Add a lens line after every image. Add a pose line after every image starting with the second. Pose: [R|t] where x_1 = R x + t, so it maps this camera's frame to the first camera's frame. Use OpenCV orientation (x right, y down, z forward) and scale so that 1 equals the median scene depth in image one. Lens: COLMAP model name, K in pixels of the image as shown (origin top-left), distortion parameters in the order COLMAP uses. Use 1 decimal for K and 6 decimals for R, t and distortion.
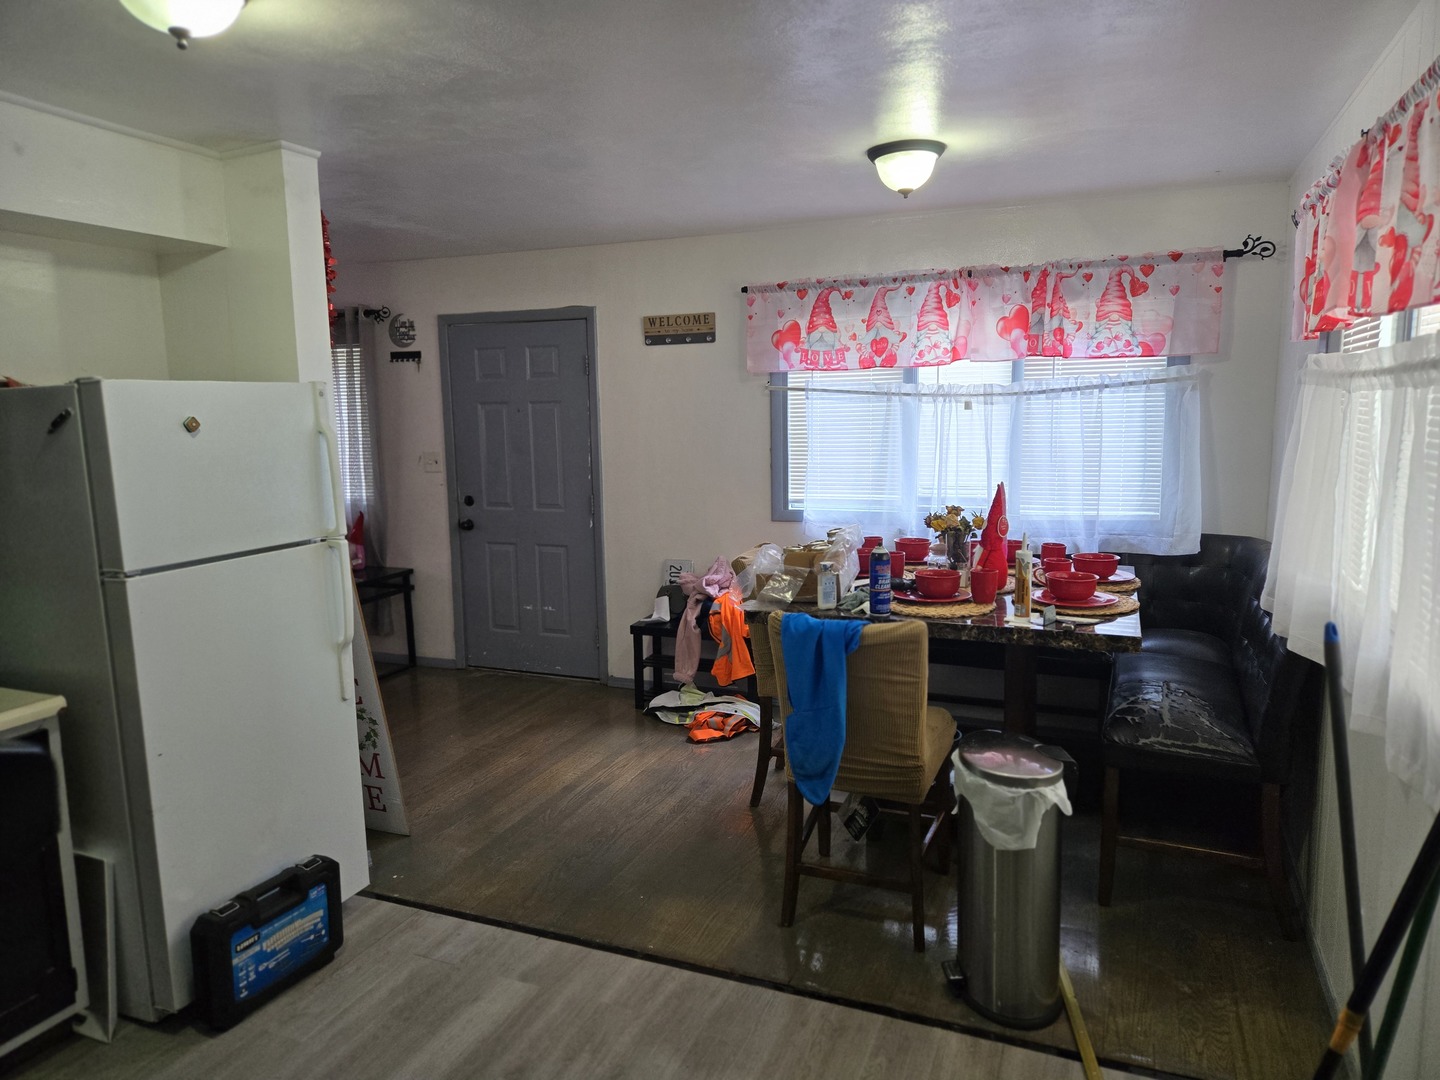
lens RADIAL K [[983.6, 0, 720.0], [0, 983.6, 540.0], [0, 0, 1]] dist [0.005577, 0.001852]
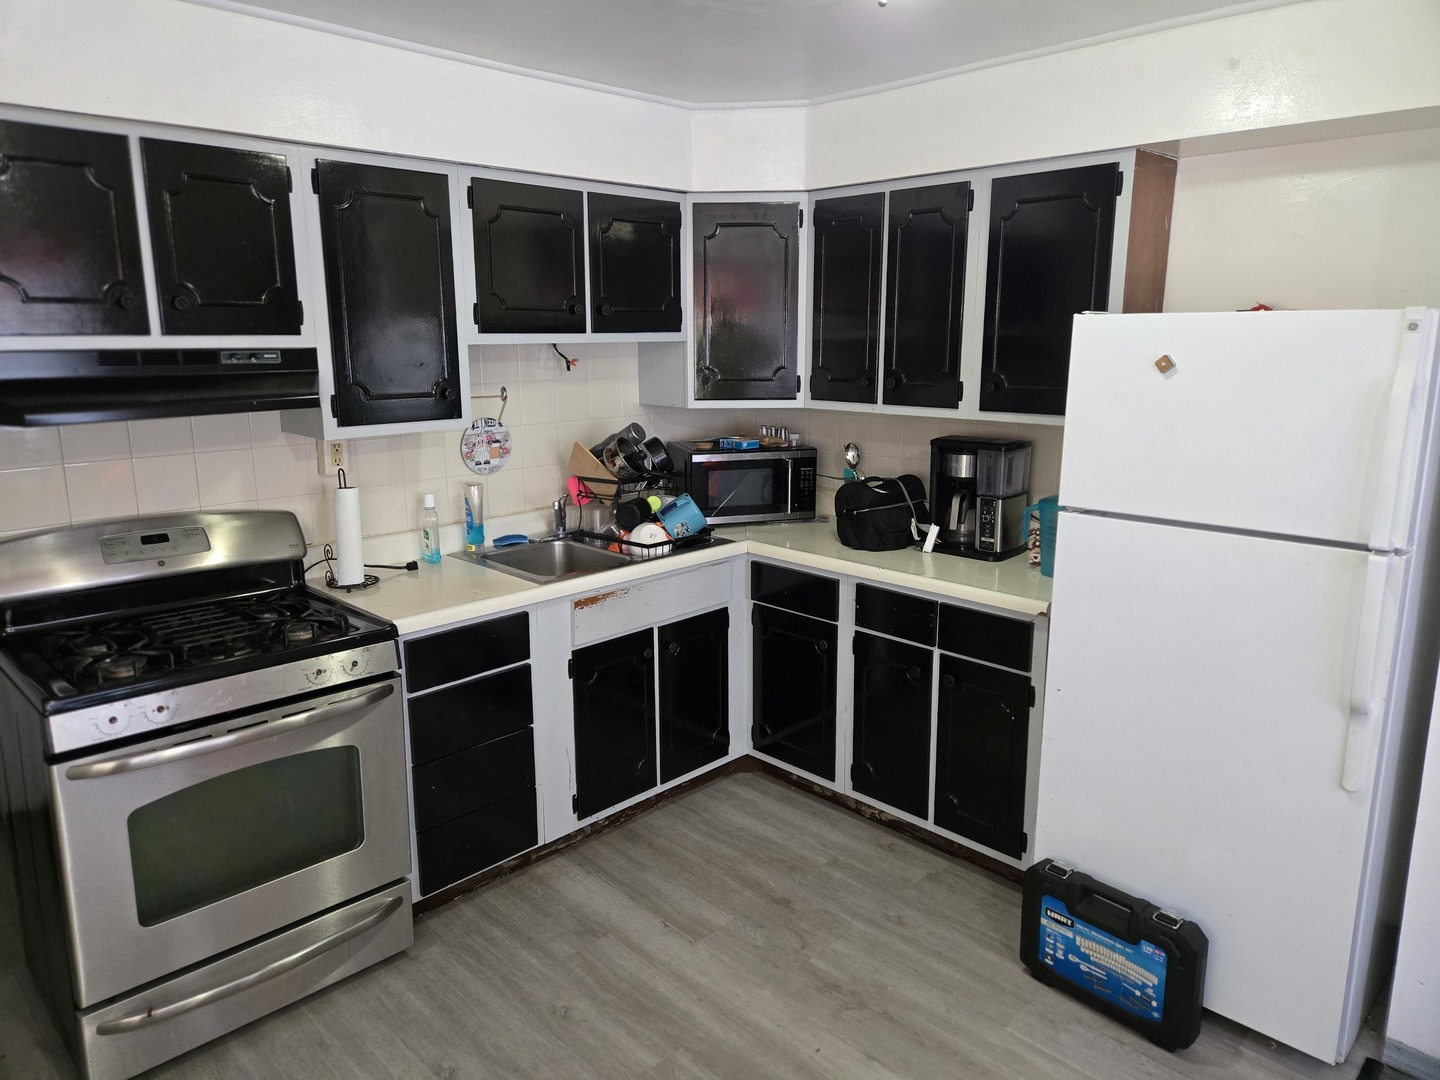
lens RADIAL K [[961.7, 0, 720.0], [0, 961.7, 540.0], [0, 0, 1]] dist [0.005711, 0.004899]
pose [[-0.391858, 0.209779, -0.895790, 0.375125], [-0.126215, 0.952194, 0.278200, -0.142467], [0.911327, 0.222077, -0.346648, 0.889640]]
